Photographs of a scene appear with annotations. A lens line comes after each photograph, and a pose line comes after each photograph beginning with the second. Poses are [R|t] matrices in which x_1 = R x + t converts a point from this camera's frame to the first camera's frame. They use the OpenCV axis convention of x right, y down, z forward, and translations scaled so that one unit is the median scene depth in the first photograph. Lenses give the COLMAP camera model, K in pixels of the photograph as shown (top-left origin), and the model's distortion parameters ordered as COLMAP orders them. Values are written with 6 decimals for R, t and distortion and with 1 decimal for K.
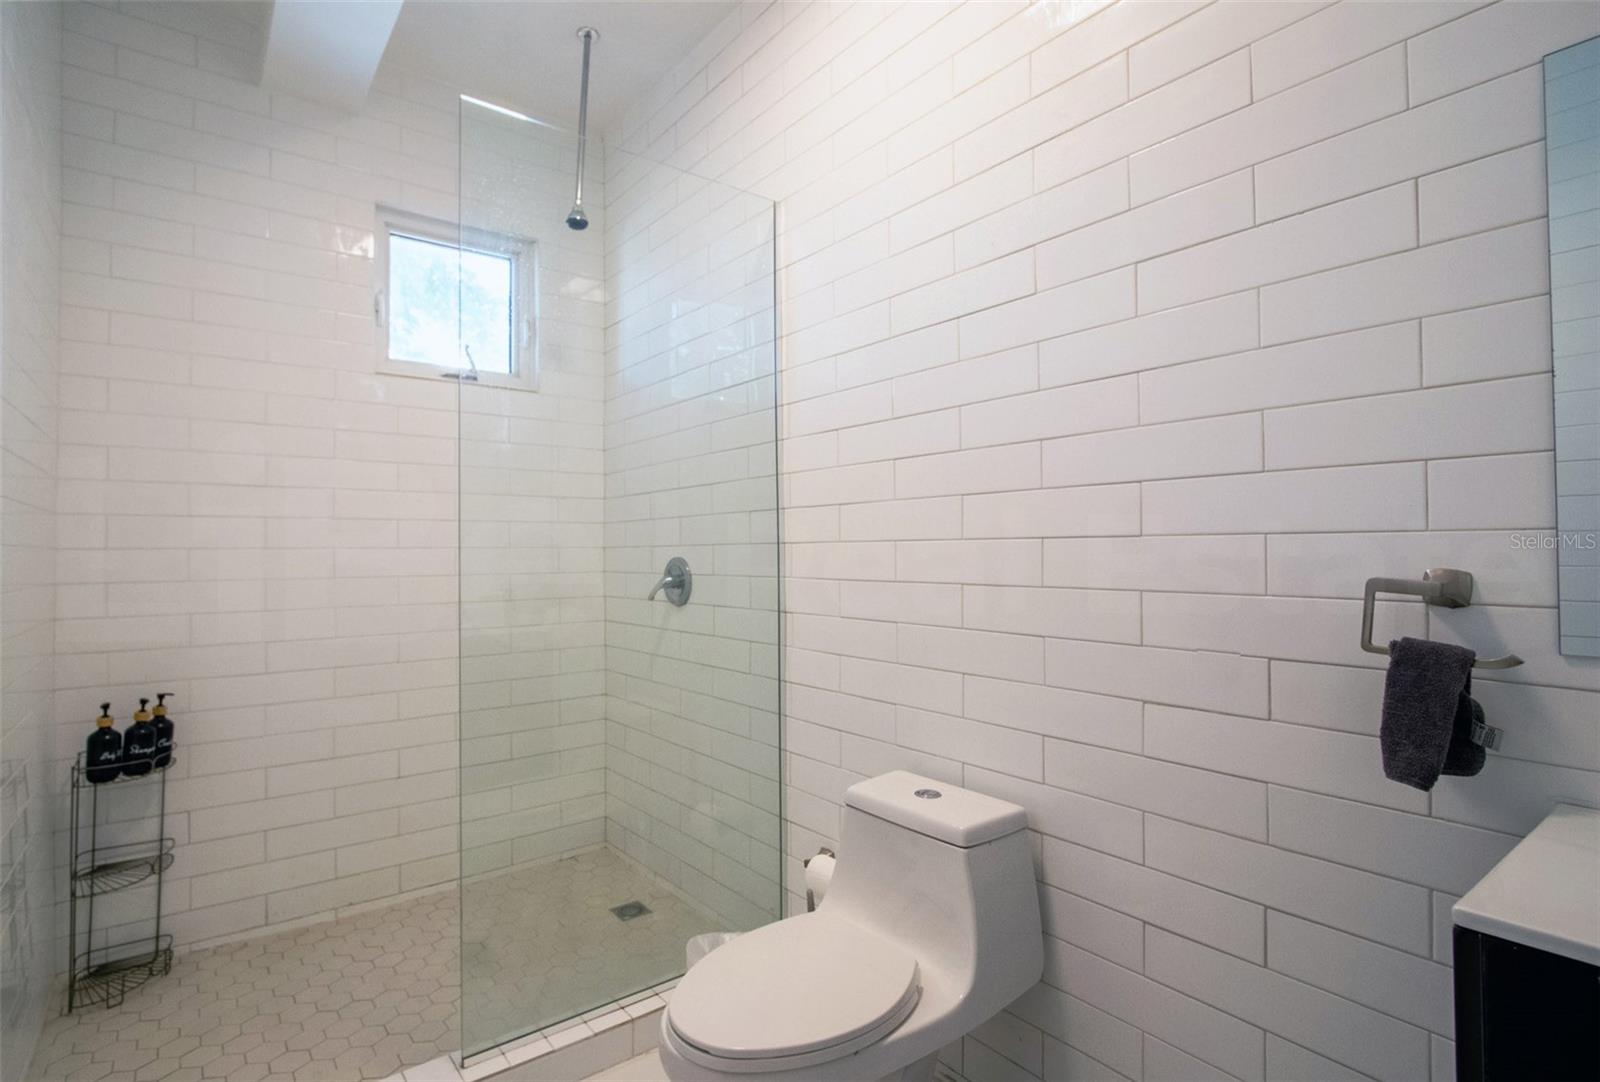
lens RADIAL K [[785.2, 0, 800.0], [0, 785.2, 541.0], [0, 0, 1]] dist [-0.013545, 0.002145]
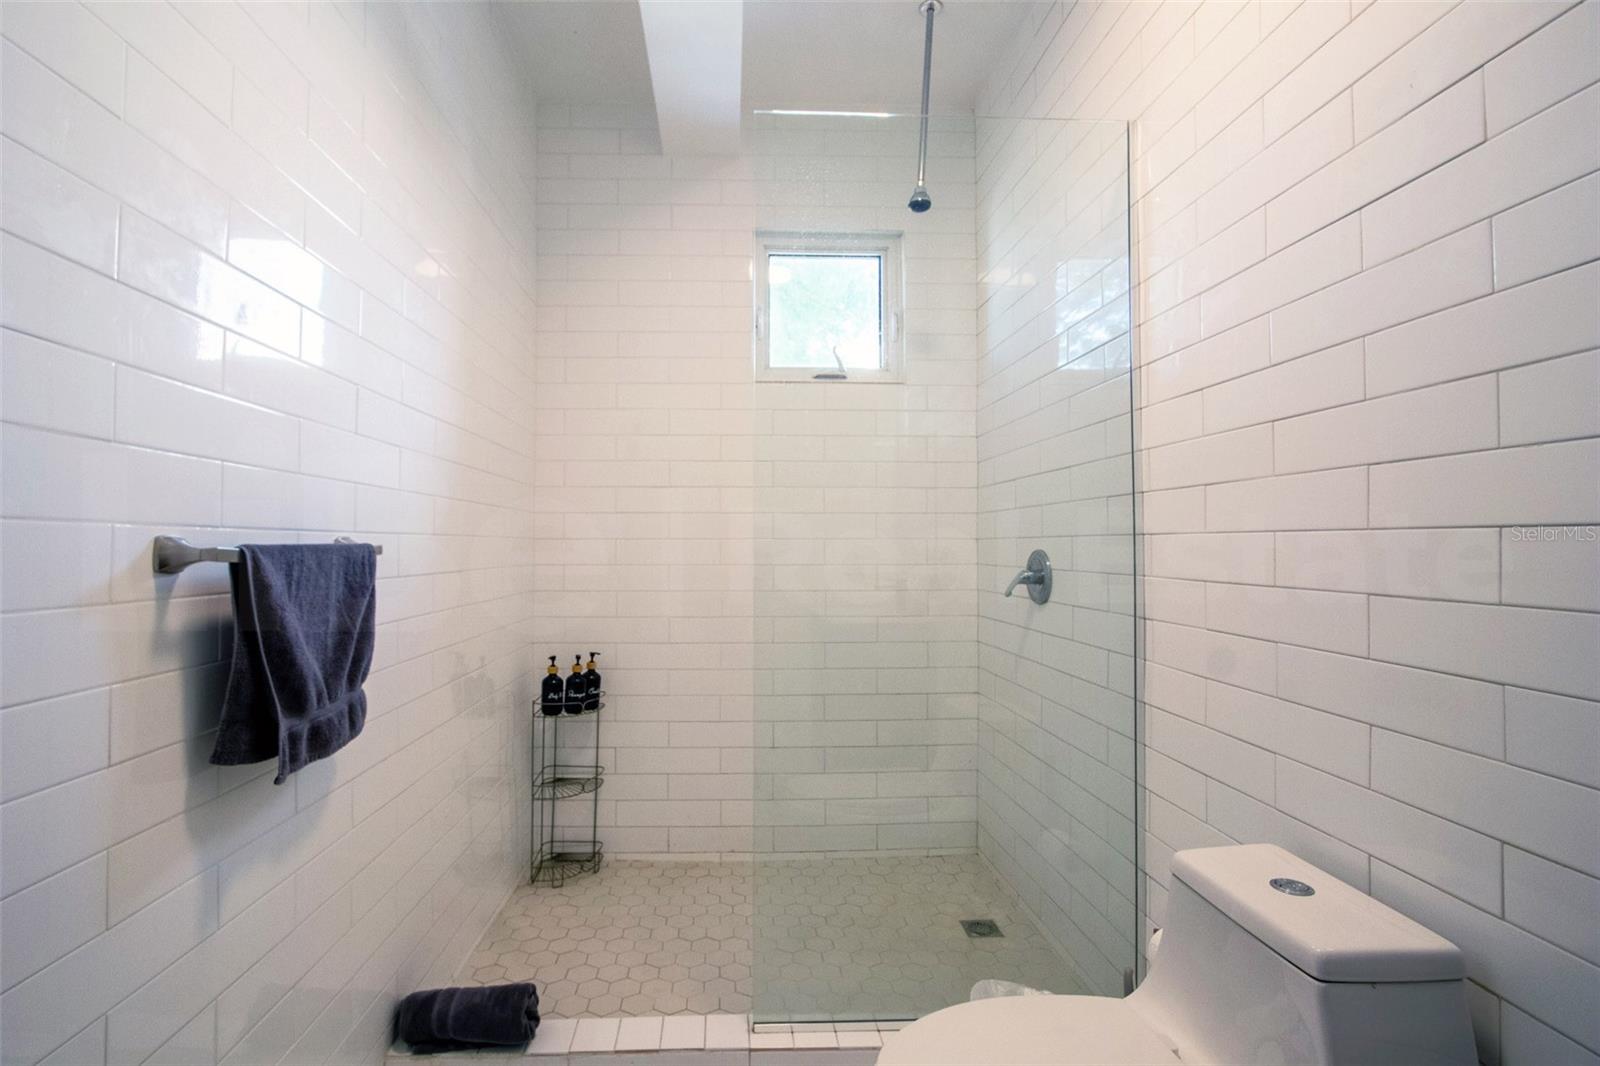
lens RADIAL K [[787.1, 0, 739.0], [0, 787.1, 531.5], [0, 0, 1]] dist [-0.014398, 0.001074]
pose [[0.807423, -0.001568, -0.589971, 0.123268], [0.001862, 0.999998, -0.000110, -0.001281], [0.589970, -0.001010, 0.807425, 0.091381]]
